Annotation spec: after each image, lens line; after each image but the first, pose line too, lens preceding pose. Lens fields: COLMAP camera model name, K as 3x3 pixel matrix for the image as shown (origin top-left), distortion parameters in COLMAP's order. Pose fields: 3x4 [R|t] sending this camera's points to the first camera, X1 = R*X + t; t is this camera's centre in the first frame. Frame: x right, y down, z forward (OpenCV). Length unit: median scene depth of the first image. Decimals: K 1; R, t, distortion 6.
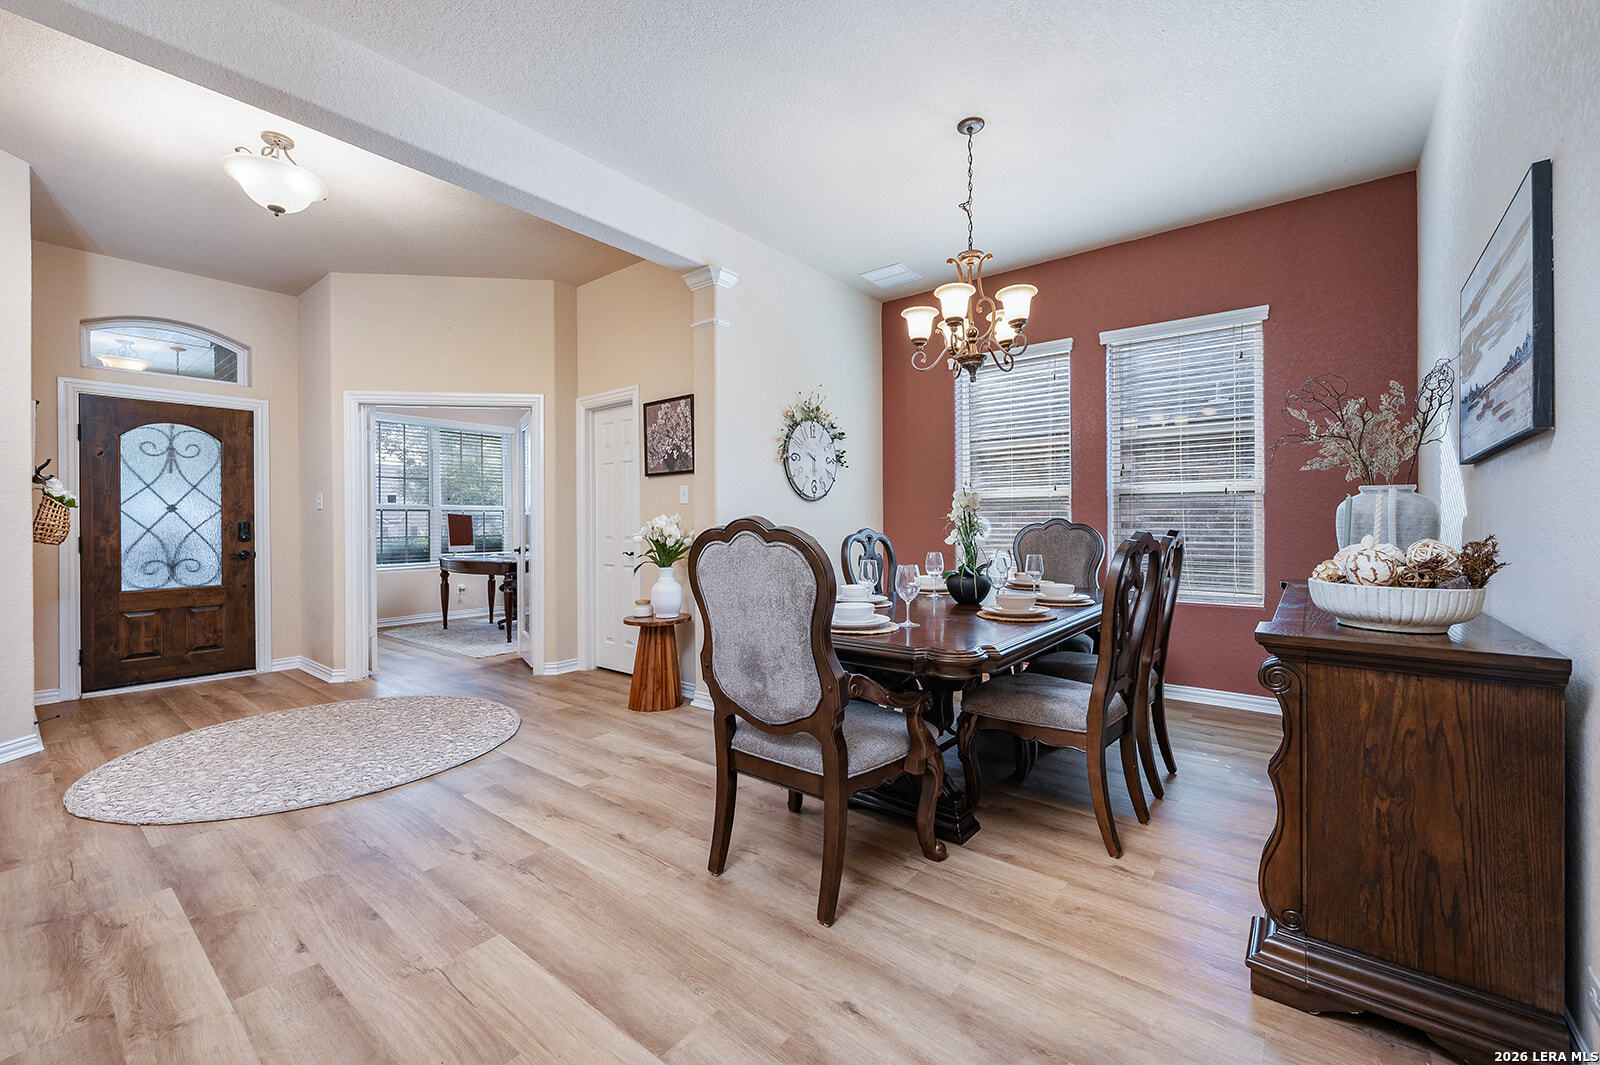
lens RADIAL K [[646.3, 0, 805.1], [0, 646.3, 525.7], [0, 0, 1]] dist [0.000150, -0.000037]
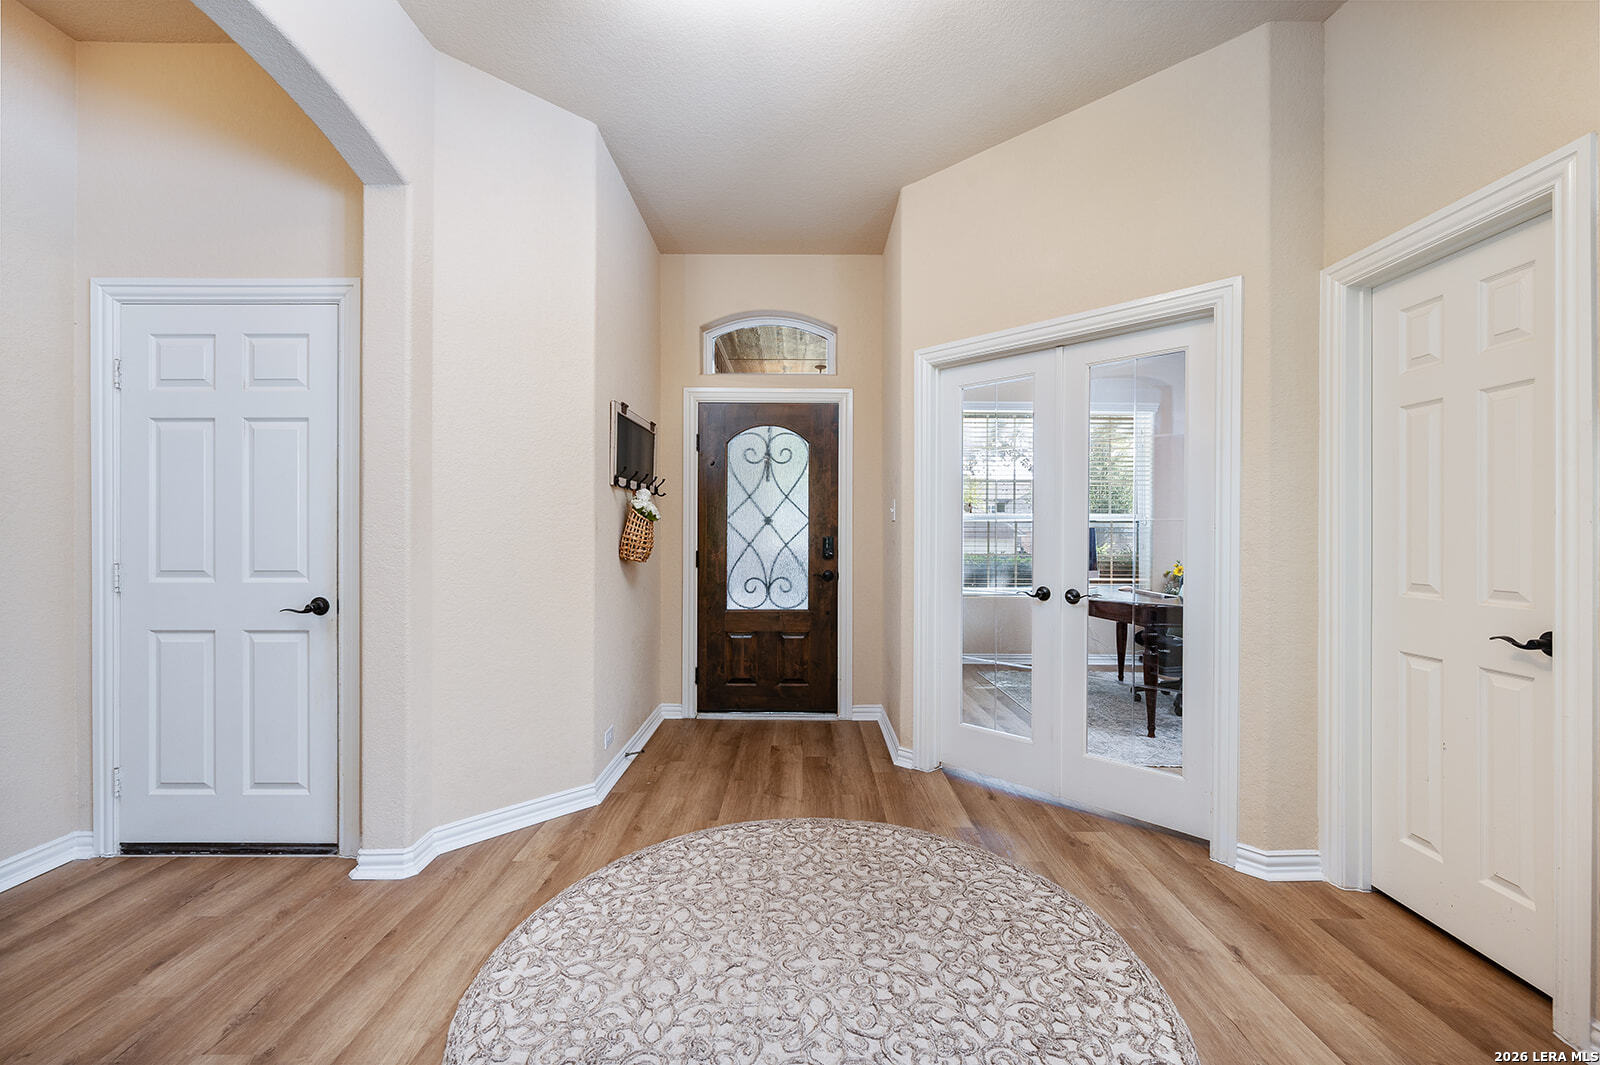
lens RADIAL K [[668.2, 0, 789.5], [0, 668.2, 528.0], [0, 0, 1]] dist [0.000636, -0.000289]
pose [[0.612730, 0.003884, -0.790283, -0.242578], [-0.012084, 0.999917, -0.004455, -0.013660], [0.790200, 0.012280, 0.612726, 0.486624]]
